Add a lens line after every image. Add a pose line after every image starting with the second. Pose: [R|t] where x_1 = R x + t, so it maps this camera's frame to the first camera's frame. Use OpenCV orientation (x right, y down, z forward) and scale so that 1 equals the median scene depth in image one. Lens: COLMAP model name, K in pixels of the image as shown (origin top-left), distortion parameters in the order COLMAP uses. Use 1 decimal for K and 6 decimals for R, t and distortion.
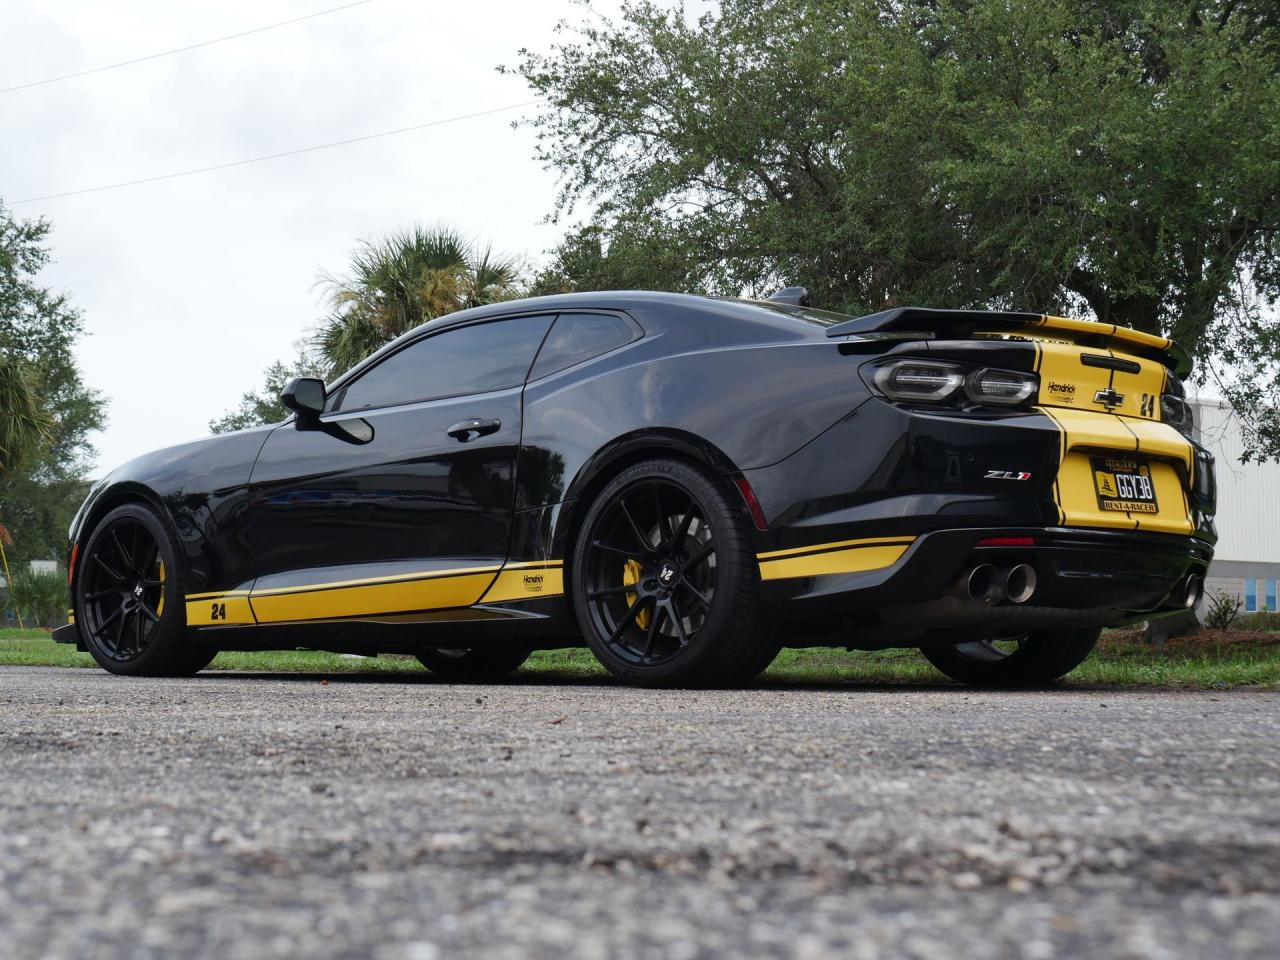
lens RADIAL K [[2254.4, 0, 640.0], [0, 2254.4, 480.0], [0, 0, 1]] dist [-0.002098, 0.231762]
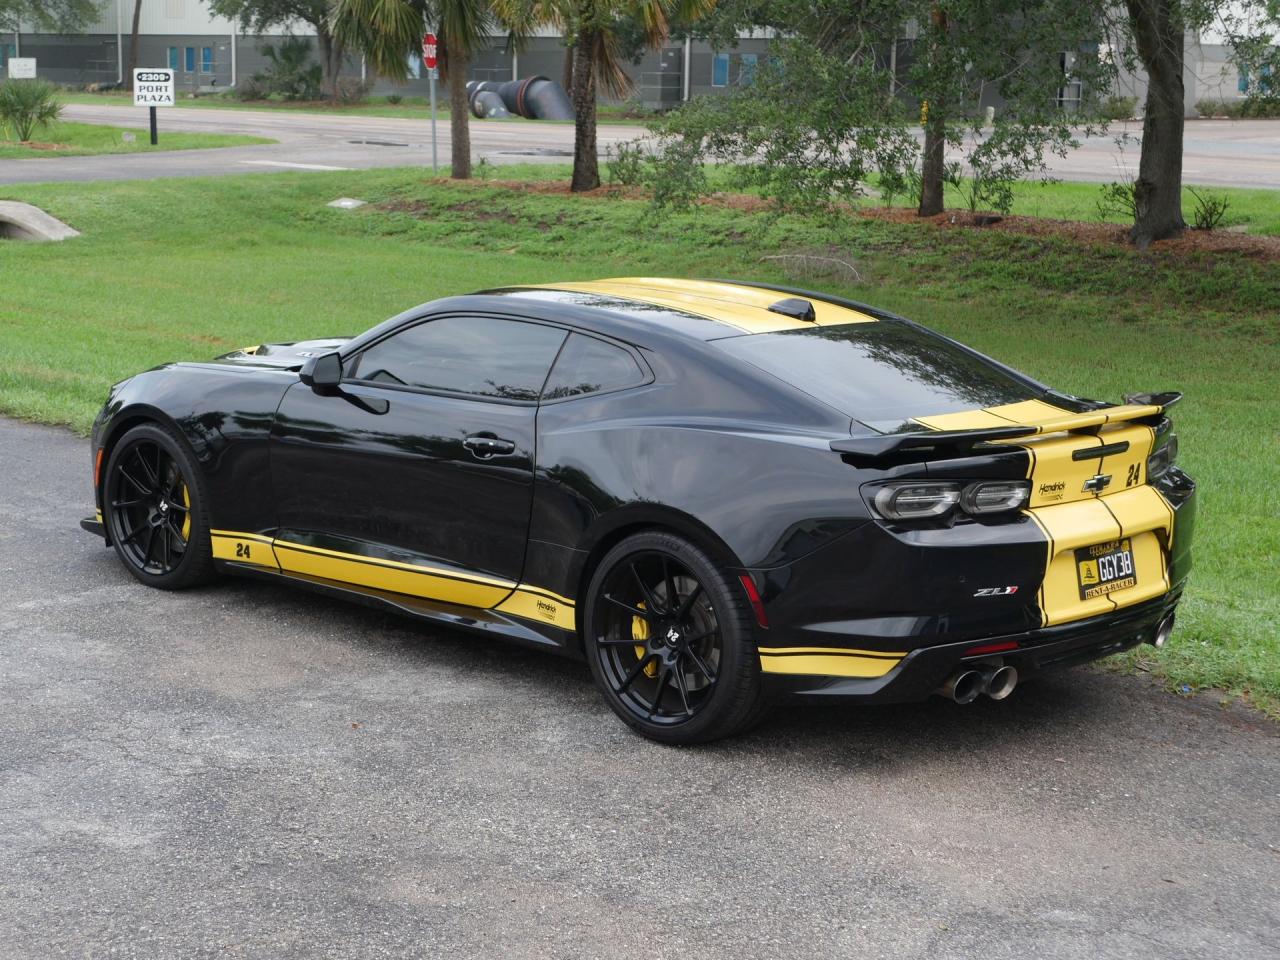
lens RADIAL K [[2254.4, 0, 640.0], [0, 2254.4, 480.0], [0, 0, 1]] dist [-0.002098, 0.231762]
pose [[0.999890, 0.011499, 0.009395, -0.004288], [-0.013507, 0.967169, 0.253775, -0.087742], [-0.006168, -0.253874, 0.967218, -0.004149]]
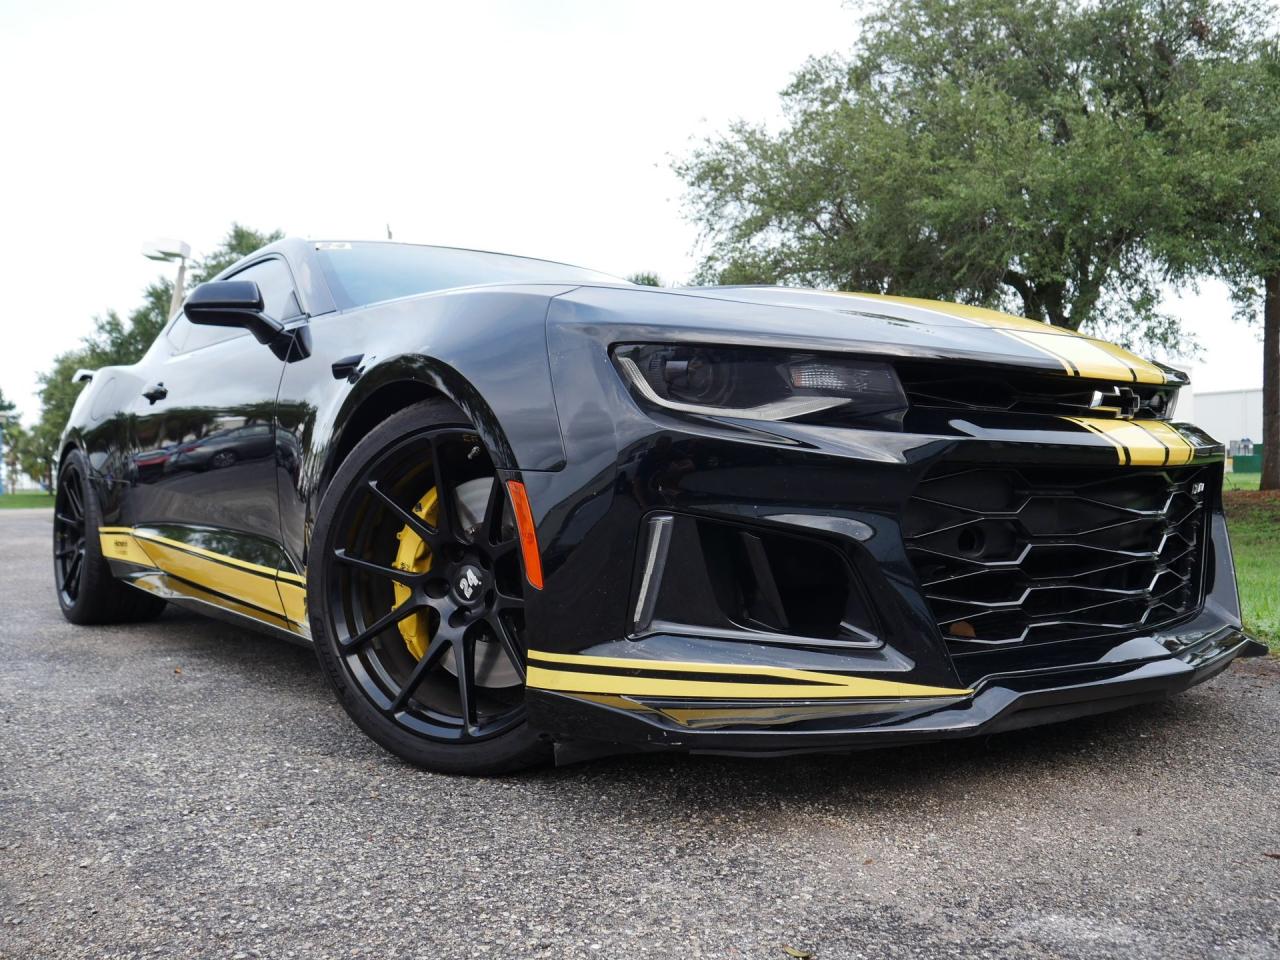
lens RADIAL K [[1099.1, 0, 643.9], [0, 1099.1, 483.8], [0, 0, 1]] dist [-0.016549, 0.006033]
pose [[0.991302, -0.015931, -0.130636, 0.032672], [0.025339, 0.997178, 0.070669, -0.003269], [0.129142, -0.073364, 0.988909, 0.173130]]
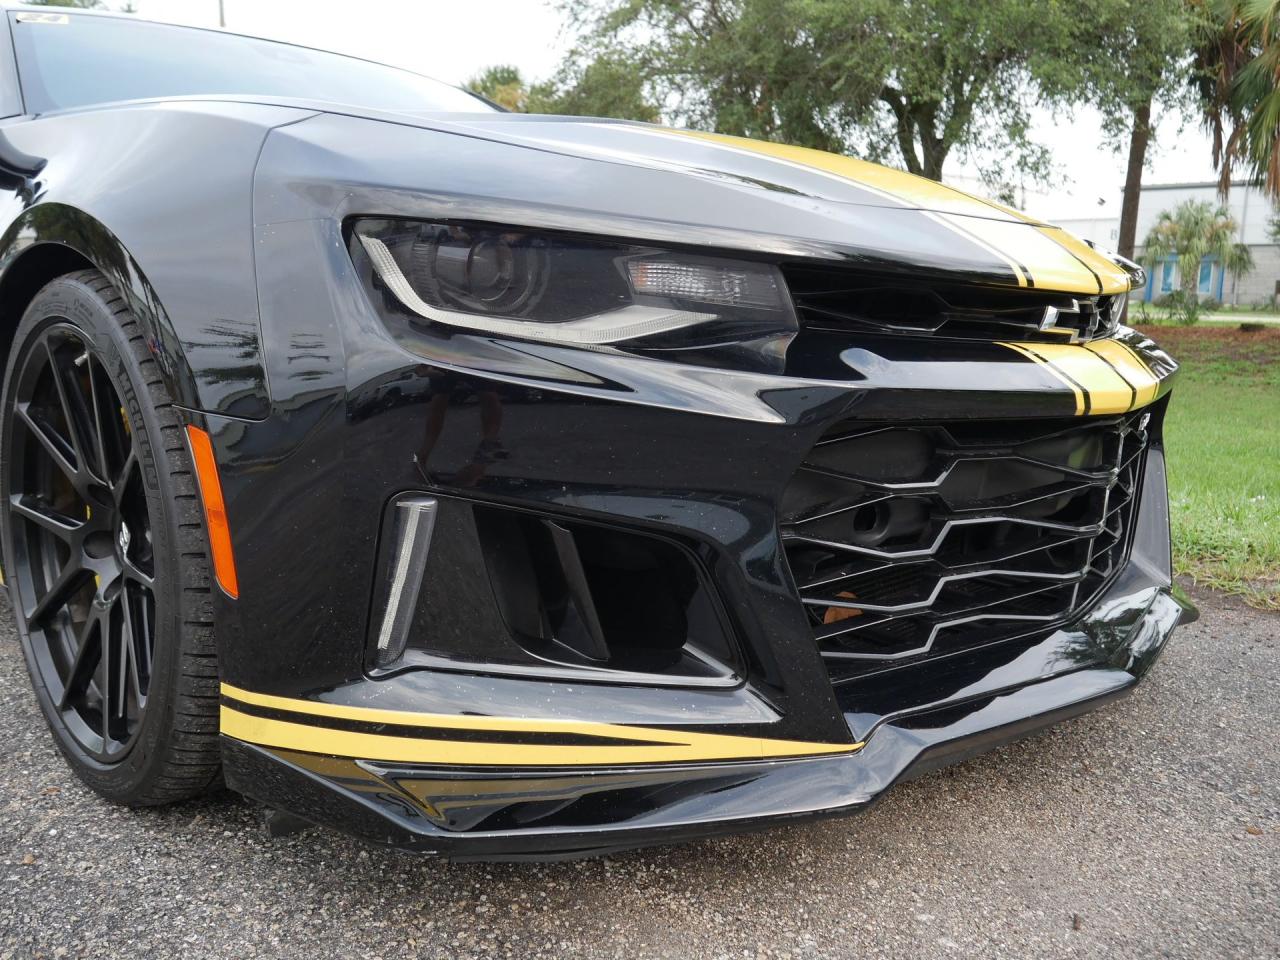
lens RADIAL K [[1099.1, 0, 643.9], [0, 1099.1, 483.8], [0, 0, 1]] dist [-0.016549, 0.006033]
pose [[0.999824, 0.018384, -0.003629, 0.034072], [-0.016953, 0.969915, 0.242852, -0.008121], [0.007985, -0.242748, 0.970057, 0.198827]]
